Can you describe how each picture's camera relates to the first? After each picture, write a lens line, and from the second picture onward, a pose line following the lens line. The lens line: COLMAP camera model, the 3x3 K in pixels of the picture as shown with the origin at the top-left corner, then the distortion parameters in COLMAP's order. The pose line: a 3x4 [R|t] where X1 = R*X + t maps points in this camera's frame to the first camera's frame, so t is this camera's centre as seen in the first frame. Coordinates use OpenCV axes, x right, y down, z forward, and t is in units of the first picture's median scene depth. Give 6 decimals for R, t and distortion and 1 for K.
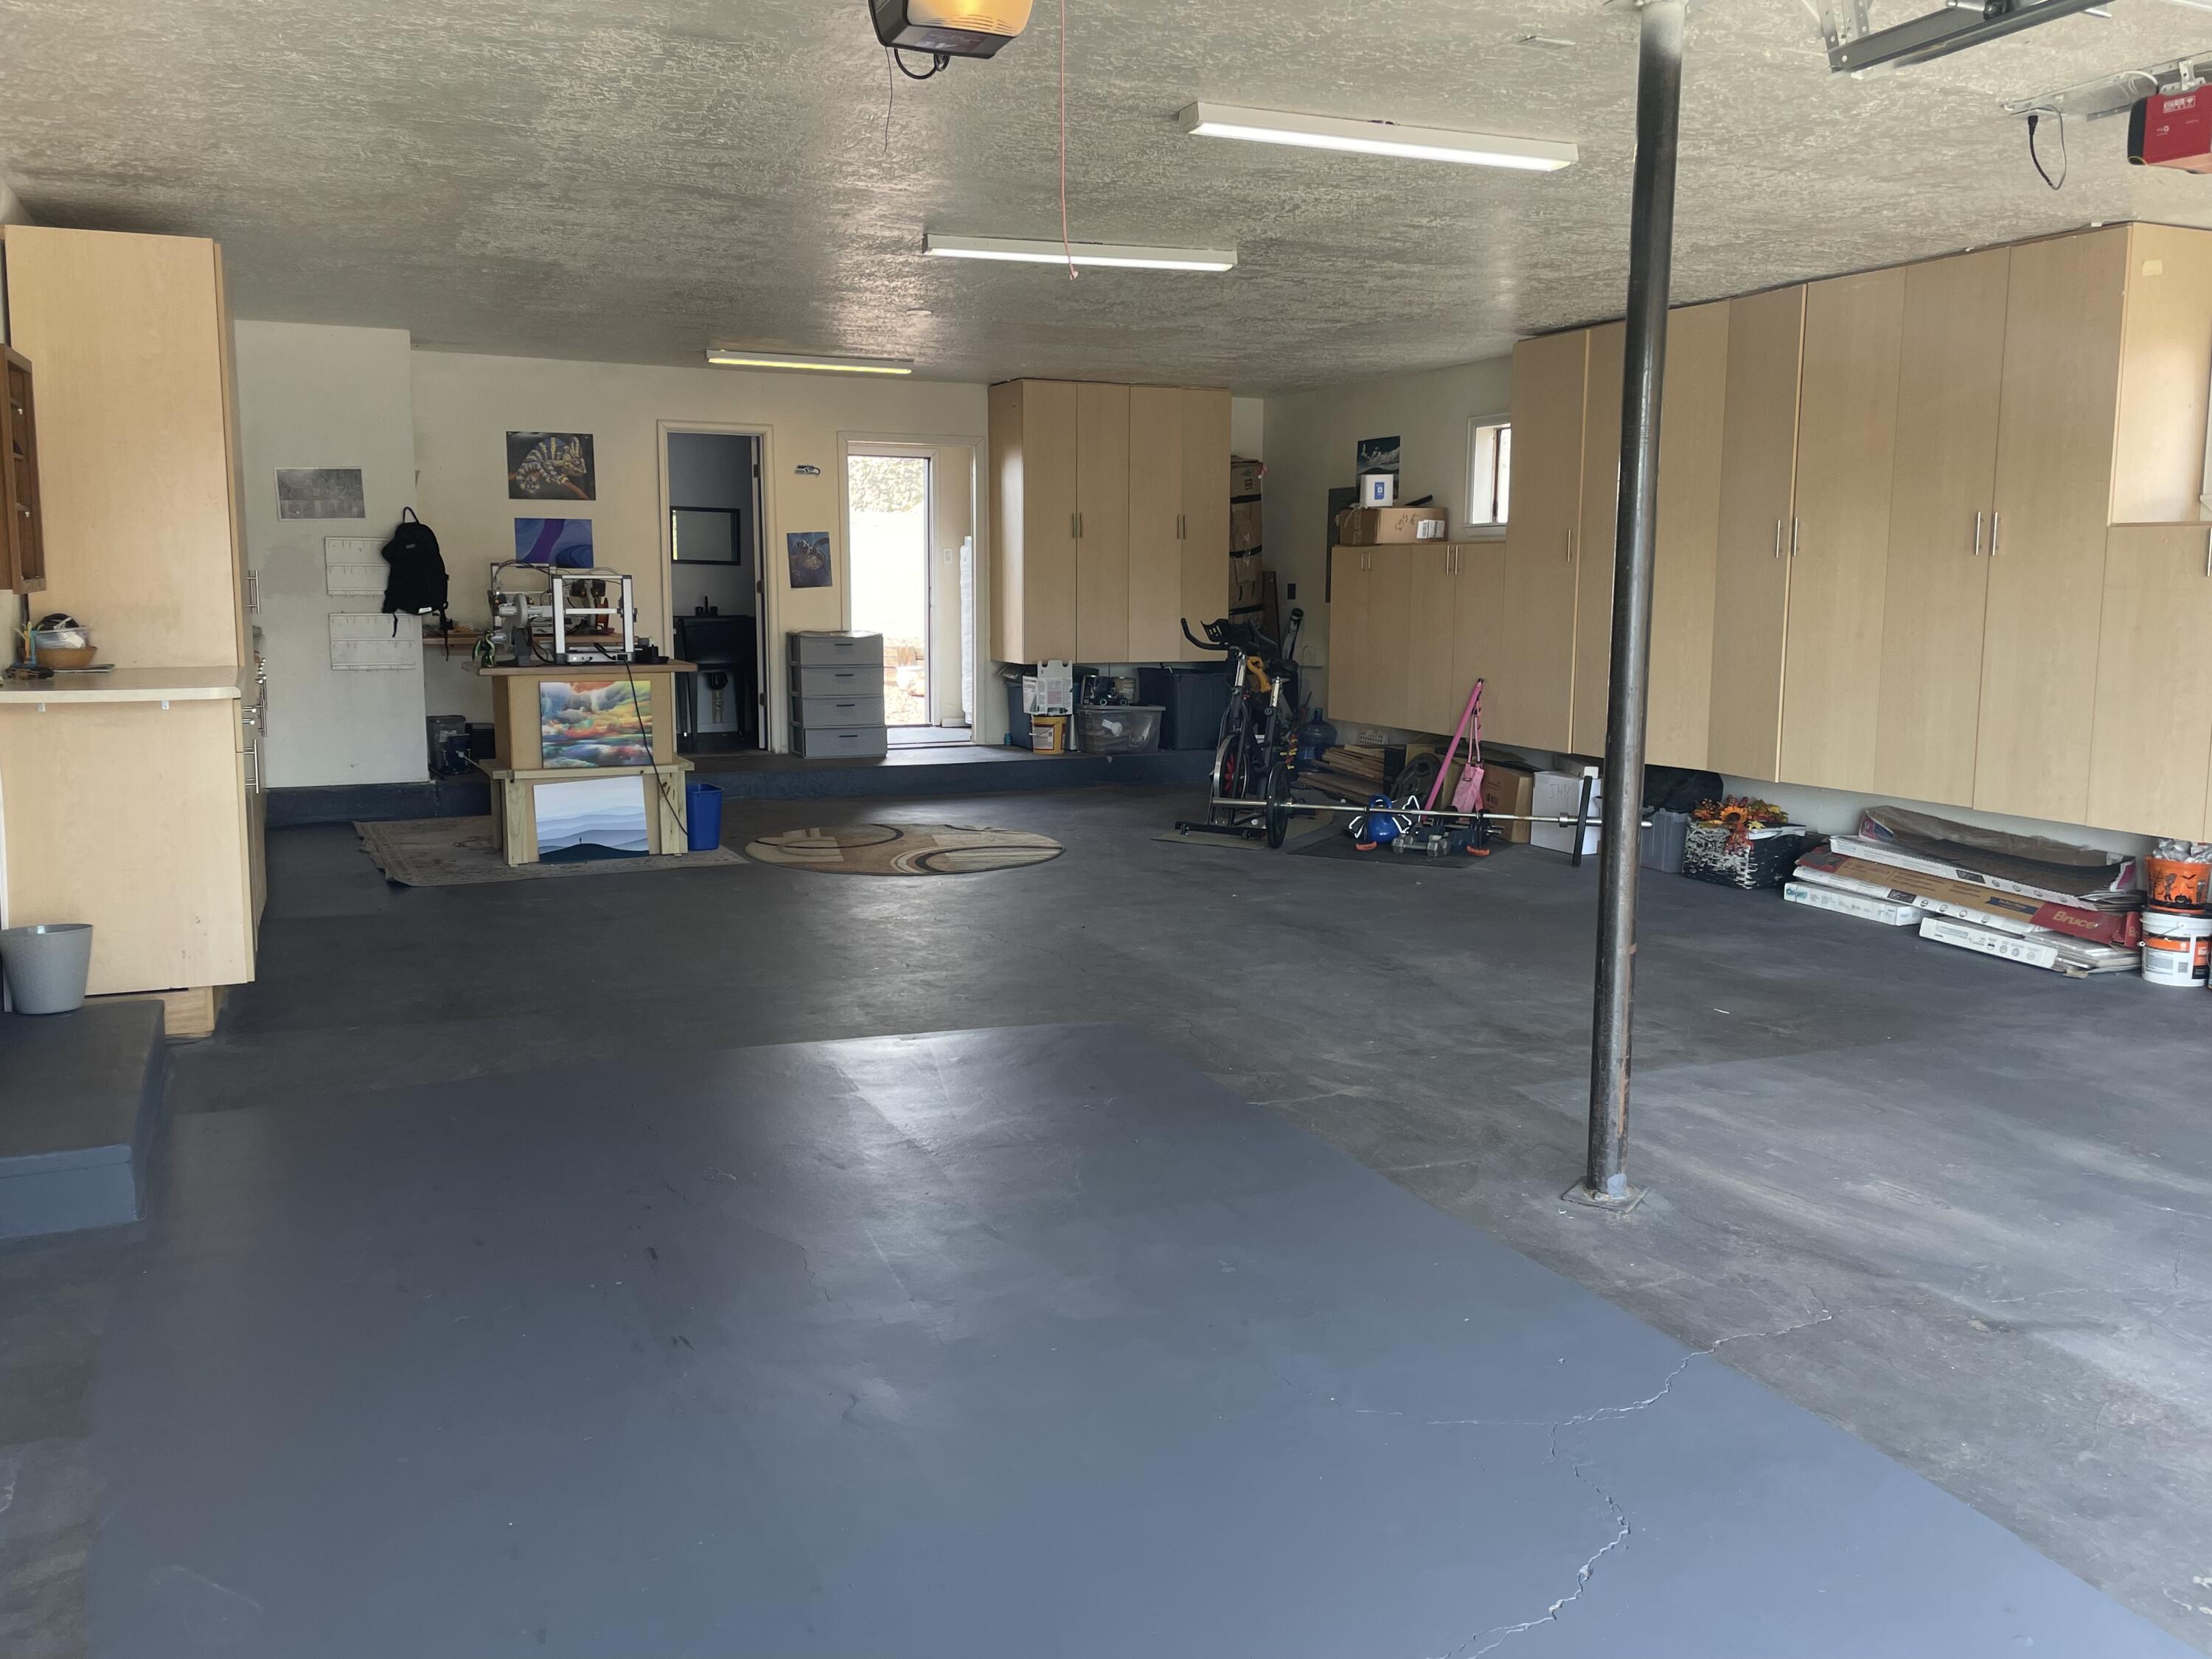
lens RADIAL K [[1787.3, 0, 1106.0], [0, 1787.3, 829.5], [0, 0, 1]] dist [0.094603, -0.121831]
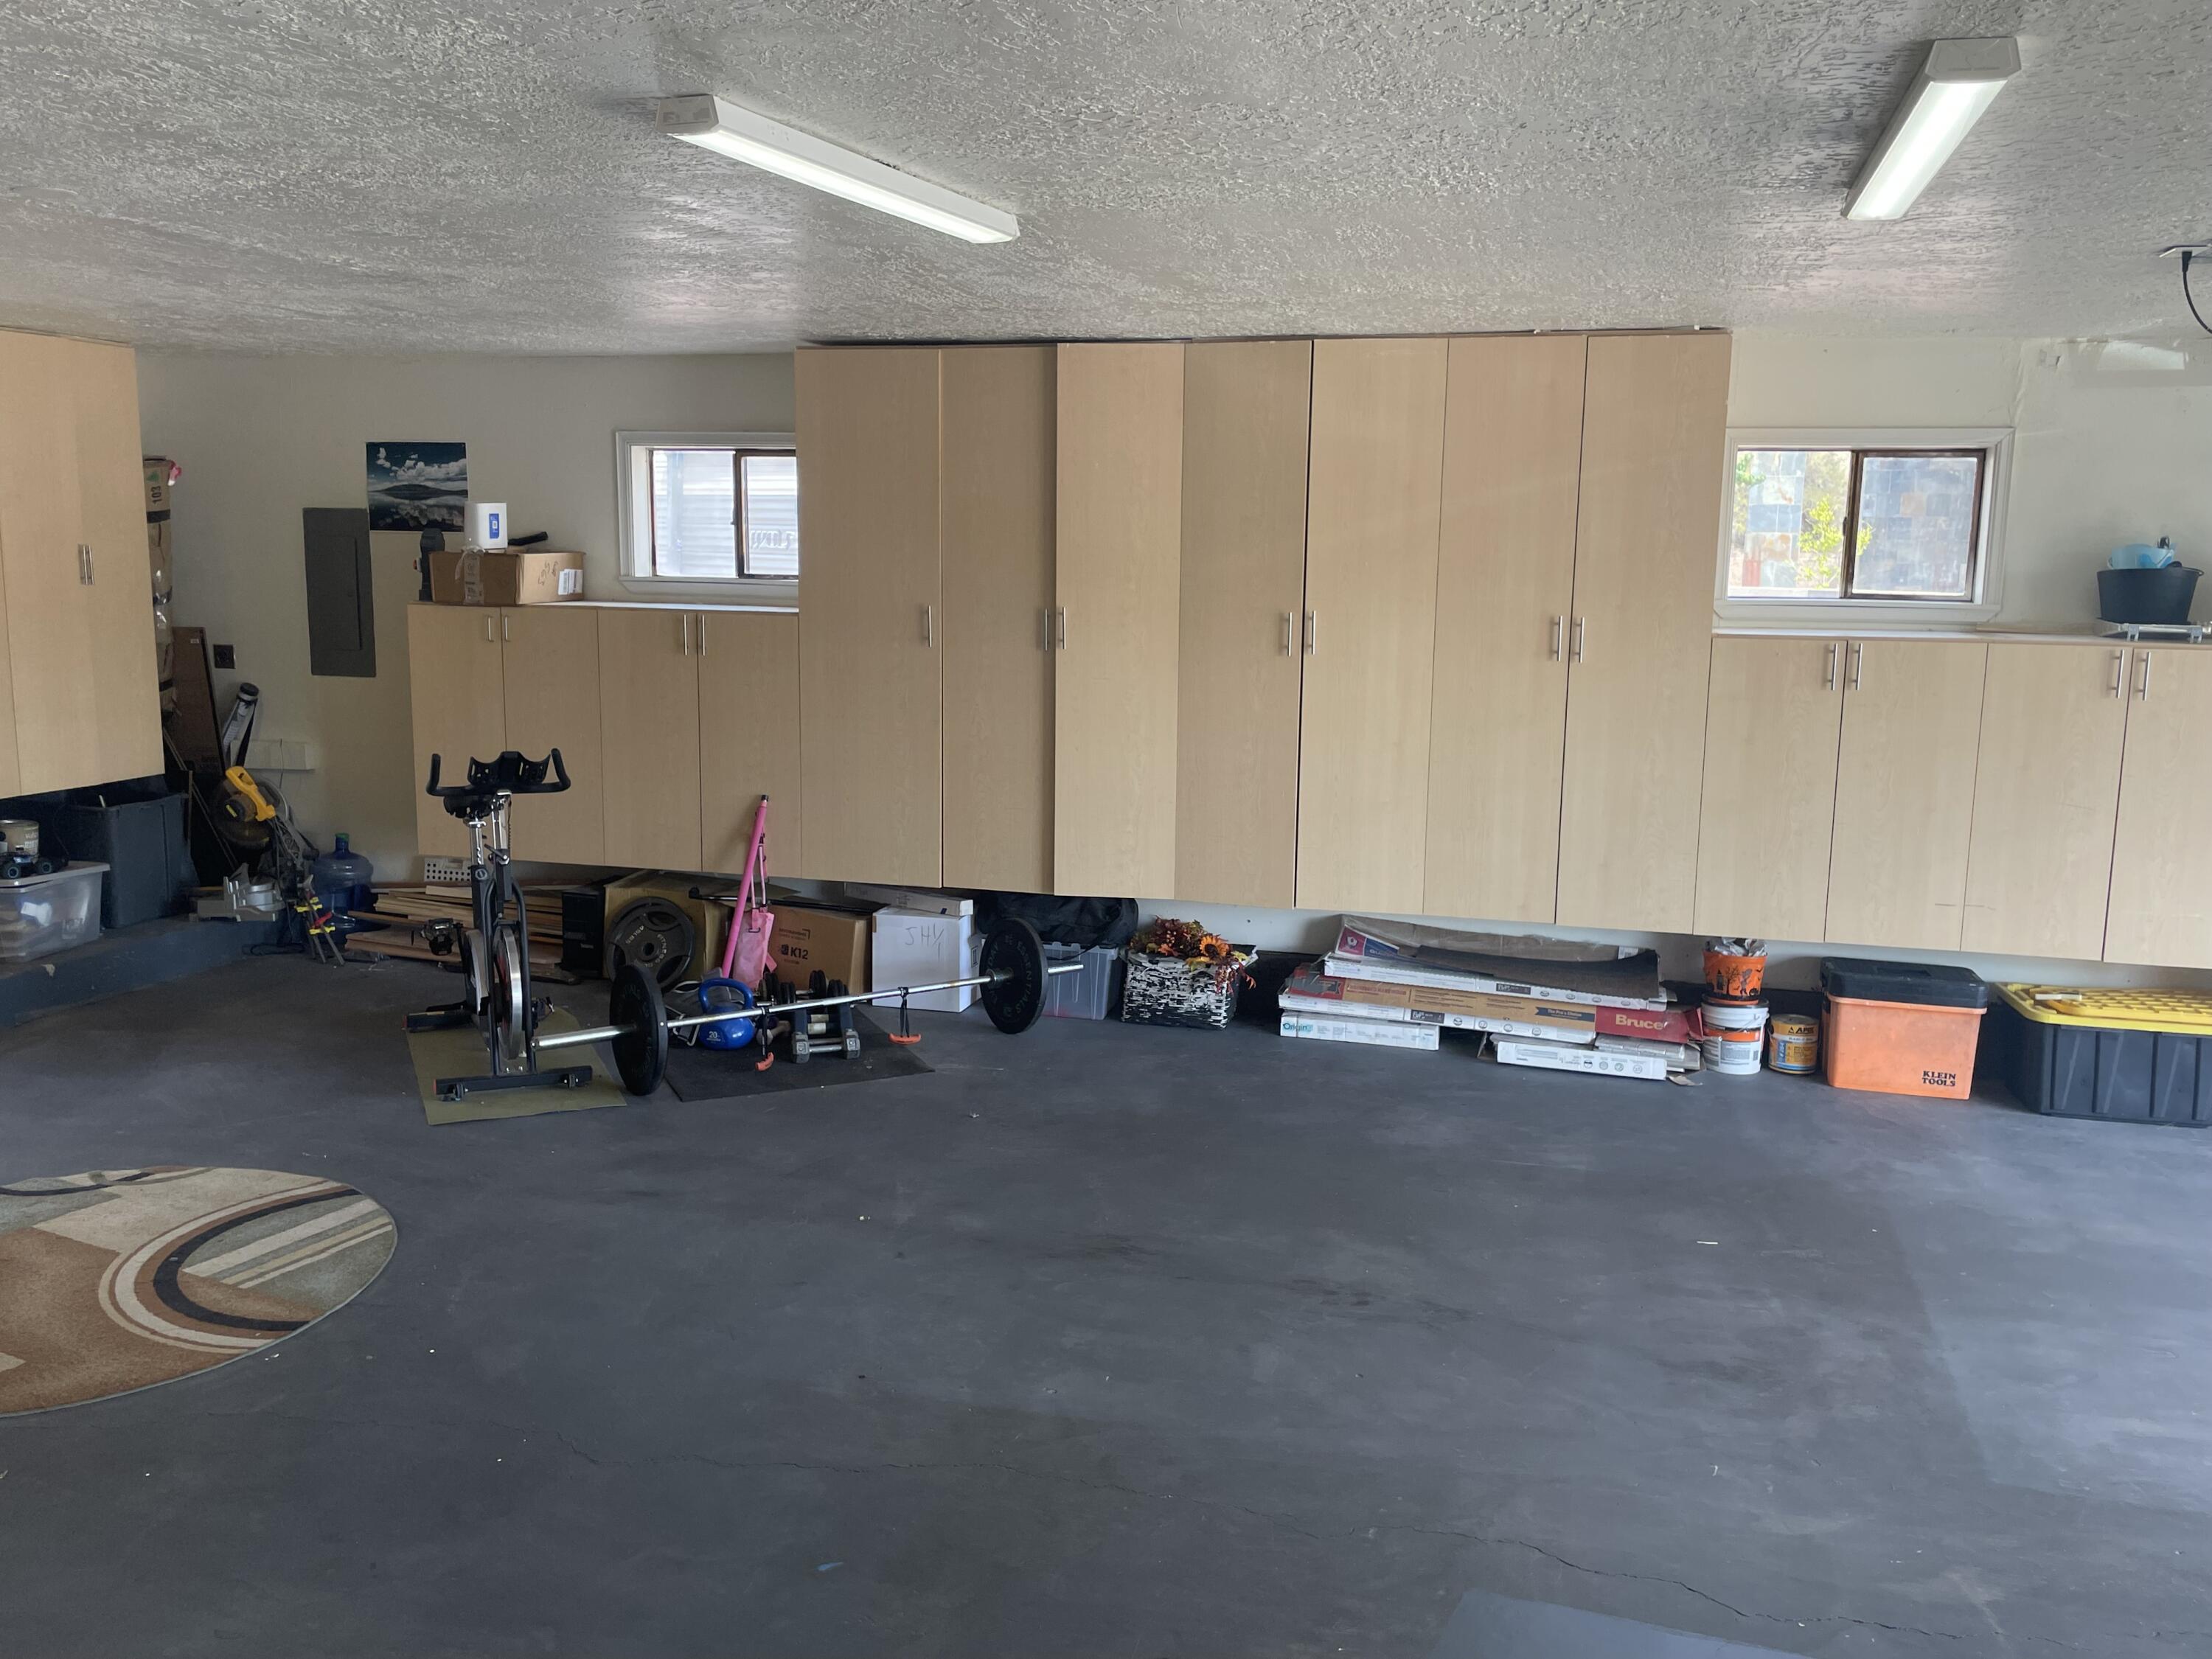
lens RADIAL K [[1787.3, 0, 1106.0], [0, 1787.3, 829.5], [0, 0, 1]] dist [0.094603, -0.121831]
pose [[0.618206, -0.120698, 0.776694, -0.349146], [0.100351, 0.992173, 0.074310, -0.136399], [-0.779584, 0.032003, 0.625480, 0.520737]]
